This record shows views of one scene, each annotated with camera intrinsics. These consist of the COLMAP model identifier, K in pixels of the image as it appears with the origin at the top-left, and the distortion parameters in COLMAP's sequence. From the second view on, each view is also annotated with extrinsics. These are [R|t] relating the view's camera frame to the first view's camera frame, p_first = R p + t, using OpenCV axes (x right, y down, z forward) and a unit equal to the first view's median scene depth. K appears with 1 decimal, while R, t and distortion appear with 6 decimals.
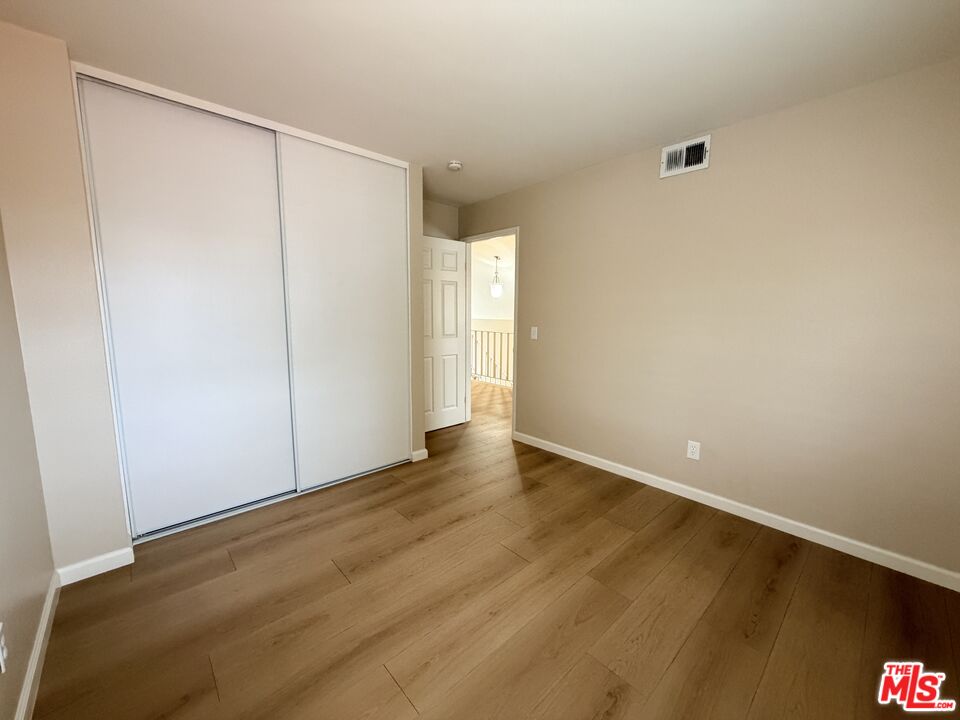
lens RADIAL K [[383.2, 0, 480.2], [0, 383.2, 357.9], [0, 0, 1]] dist [-0.000017, -0.000028]
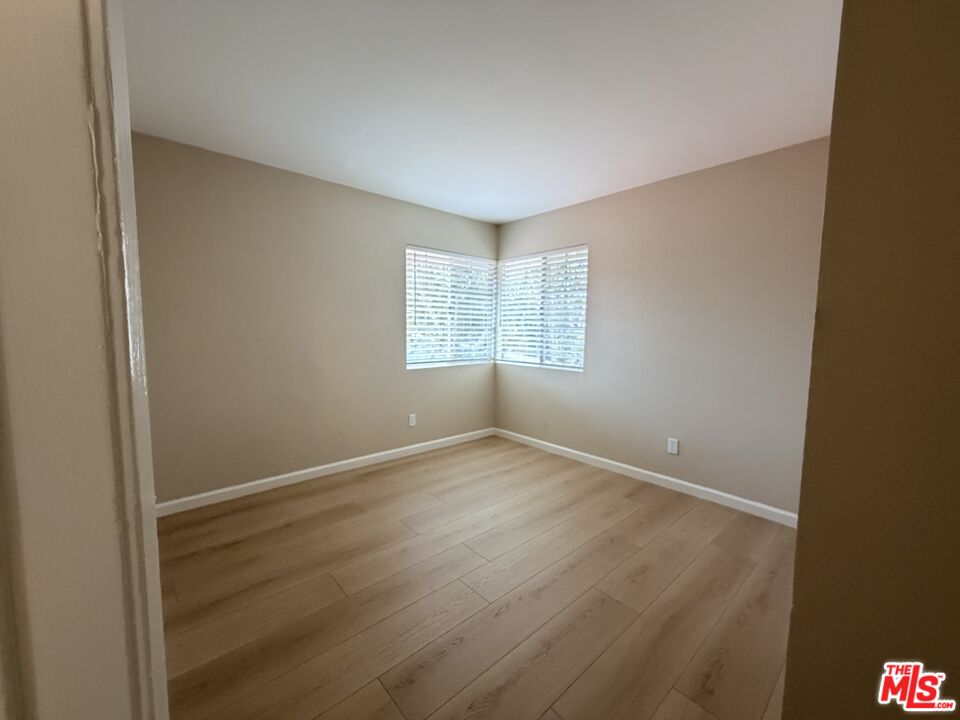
lens RADIAL K [[383.2, 0, 480.2], [0, 383.2, 357.9], [0, 0, 1]] dist [-0.000017, -0.000028]
pose [[-0.999745, -0.019107, 0.011996, 0.045236], [-0.016174, 0.977719, 0.209296, -0.145444], [-0.015727, 0.209048, -0.977779, 1.231486]]
